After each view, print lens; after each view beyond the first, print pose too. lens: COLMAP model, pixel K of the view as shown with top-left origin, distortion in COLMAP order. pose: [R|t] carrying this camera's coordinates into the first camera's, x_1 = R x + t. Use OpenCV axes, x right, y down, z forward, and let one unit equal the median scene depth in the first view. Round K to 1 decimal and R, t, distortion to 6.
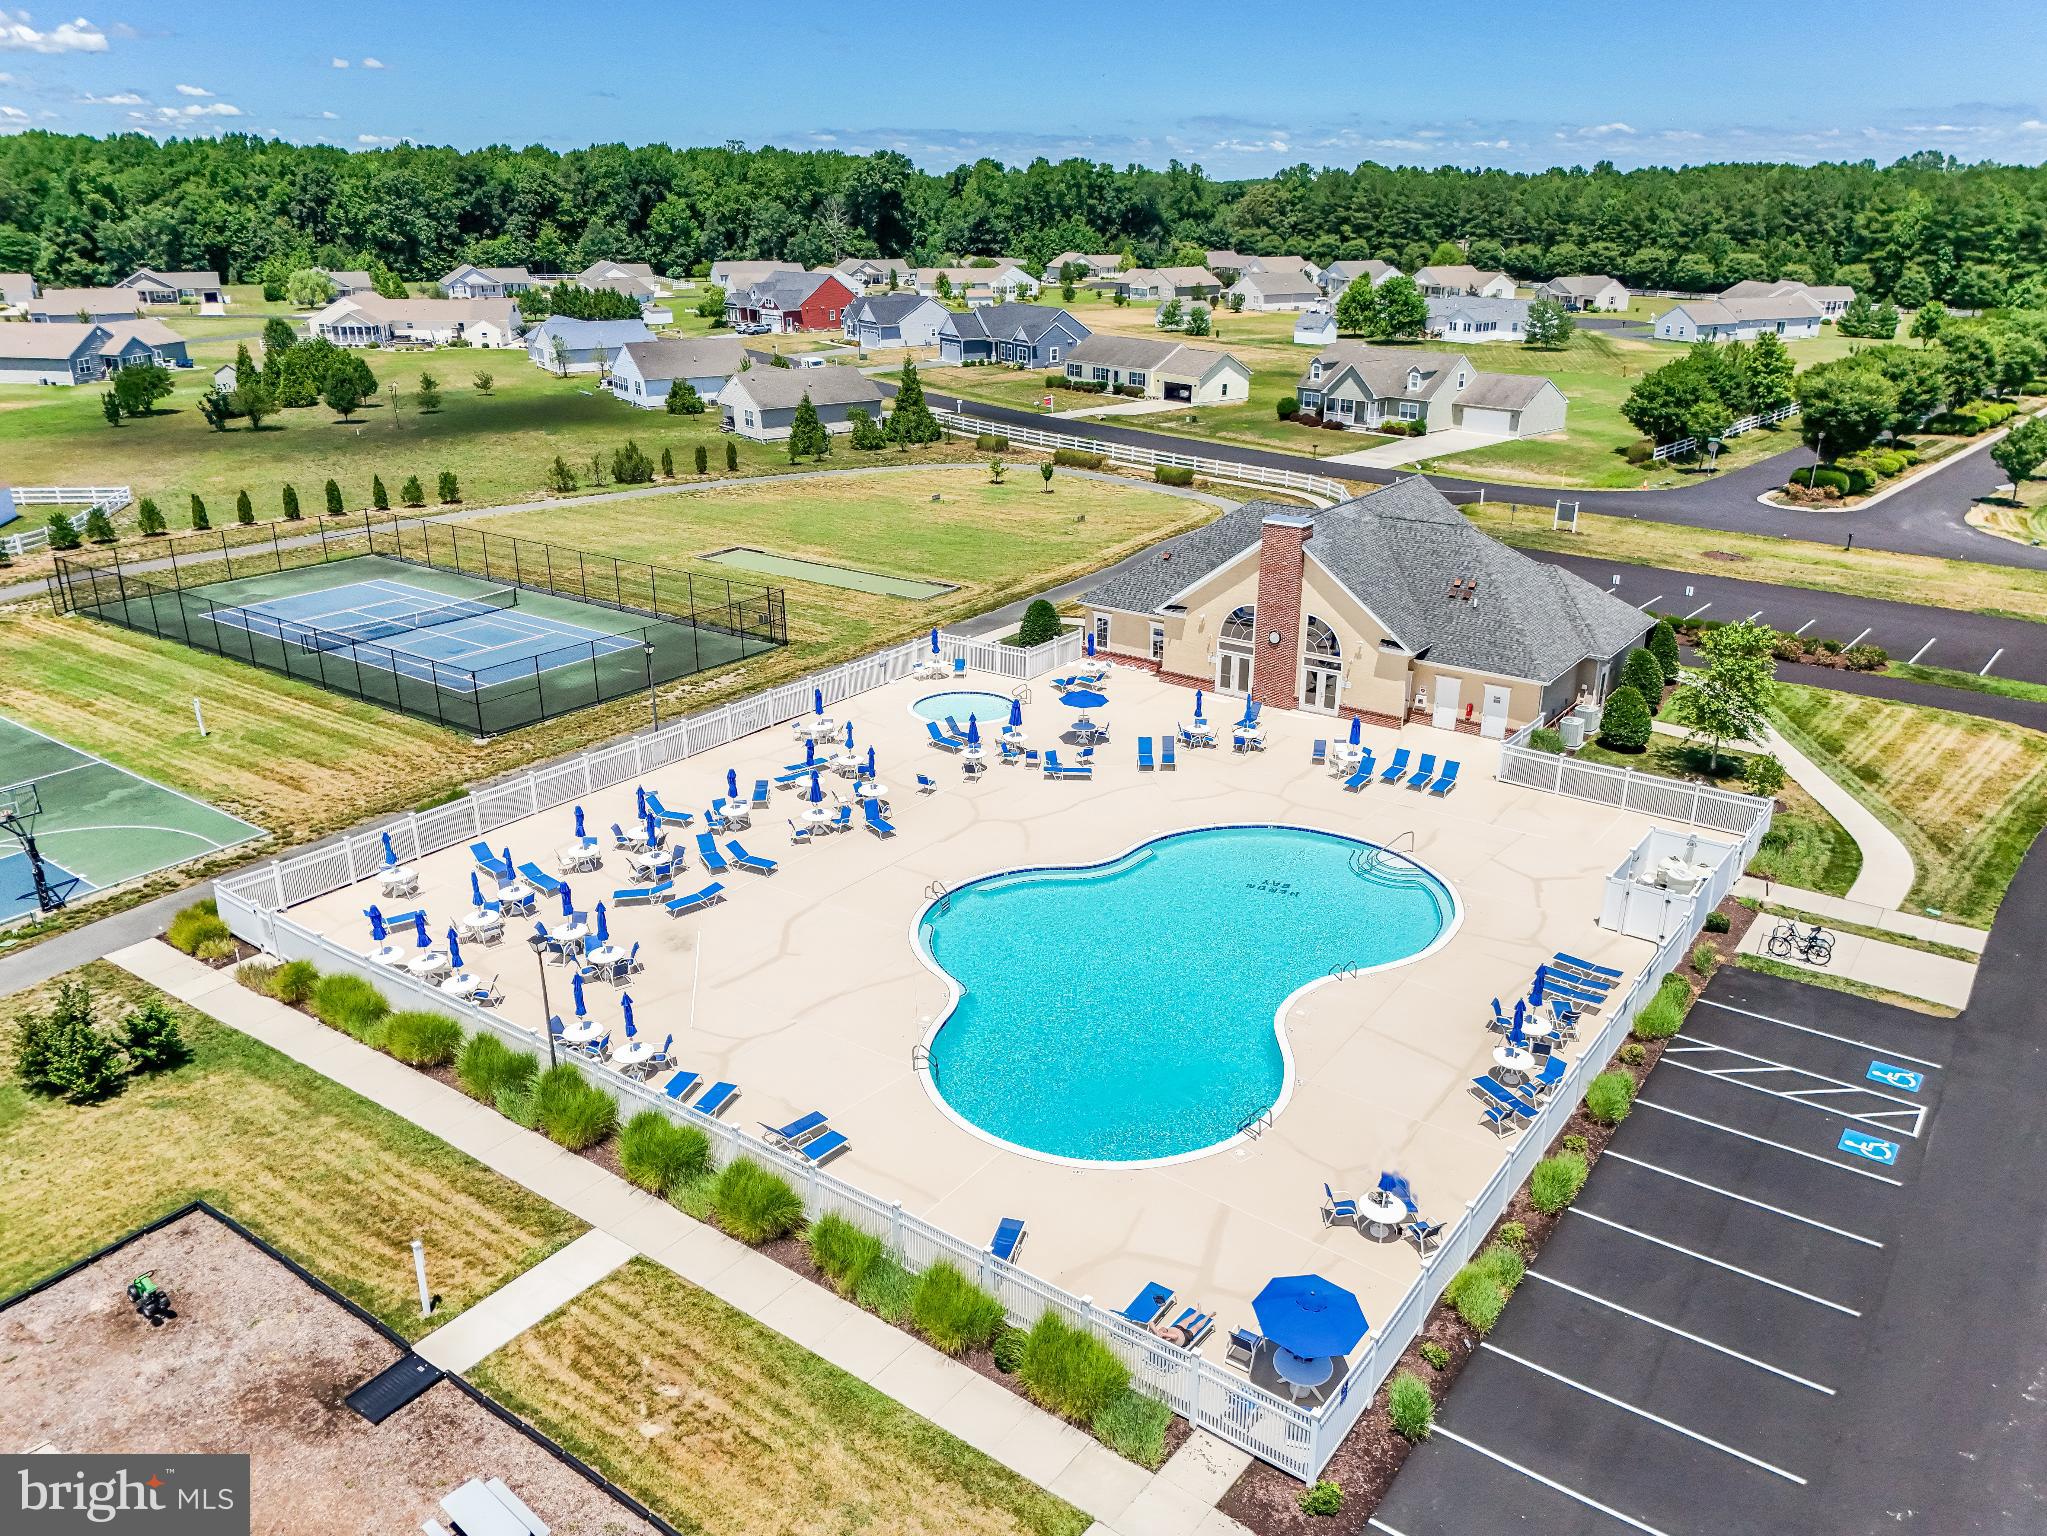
lens RADIAL K [[1475.7, 0, 1026.0], [0, 1475.7, 833.9], [0, 0, 1]] dist [0.061701, -0.048852]
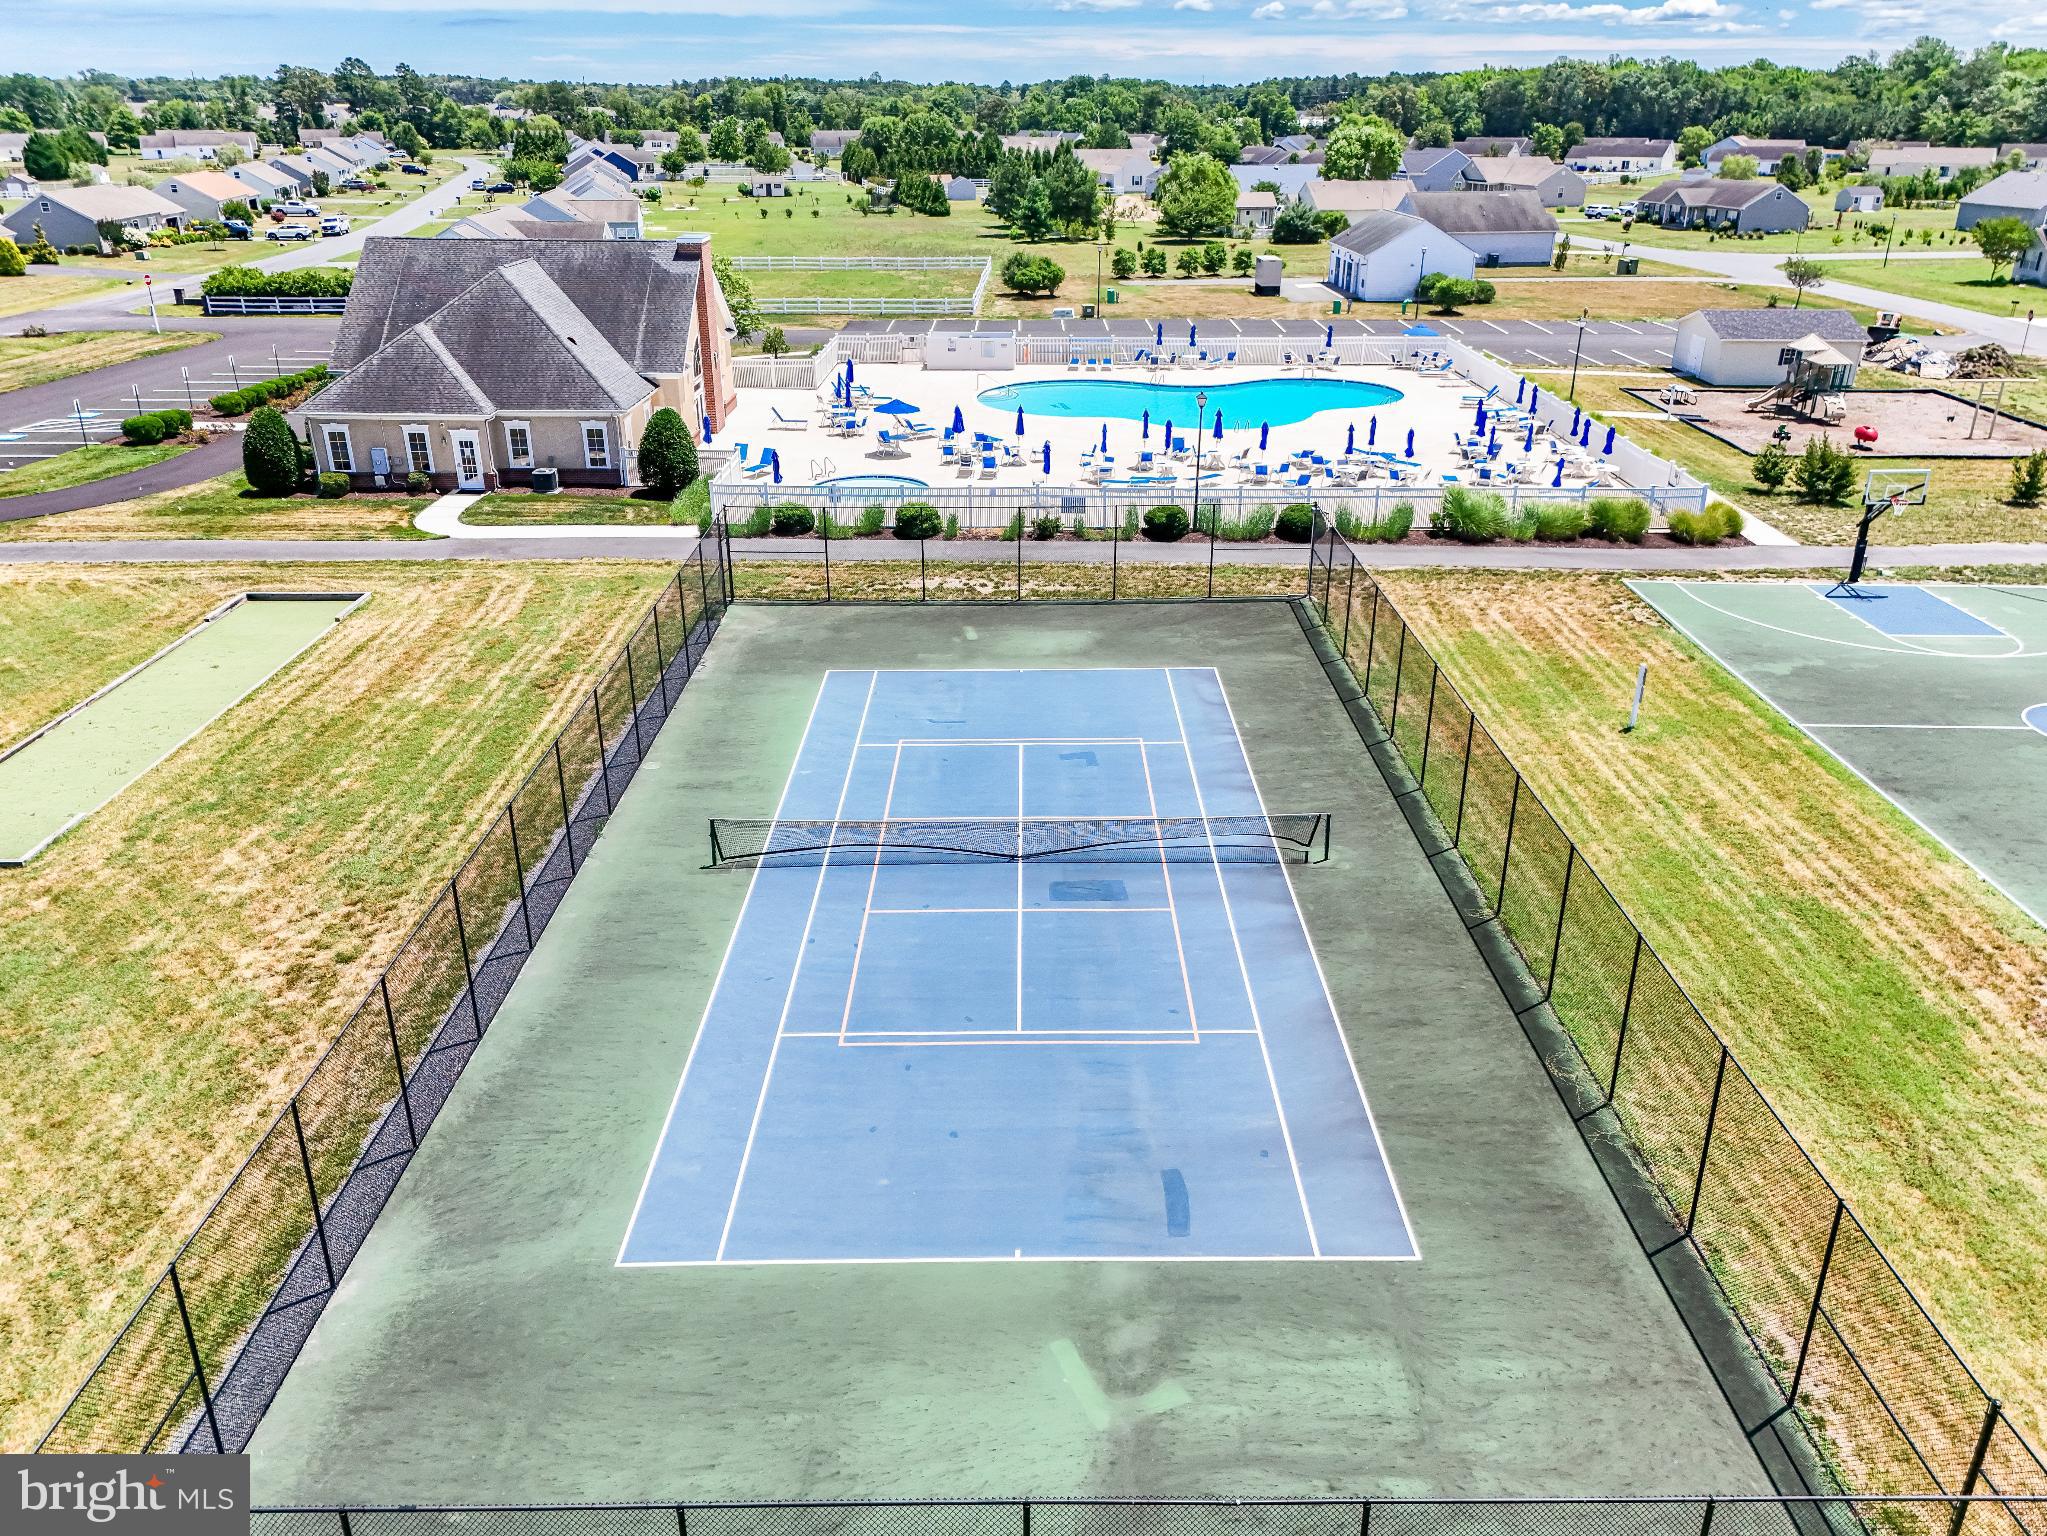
lens RADIAL K [[1548.6, 0, 1023.5], [0, 1548.6, 768.0], [0, 0, 1]] dist [0.050819, -0.031783]
pose [[-0.596221, -0.314949, 0.738463, -0.364791], [0.318675, 0.751419, 0.577767, -0.201718], [-0.736863, 0.579807, -0.347645, 0.594552]]
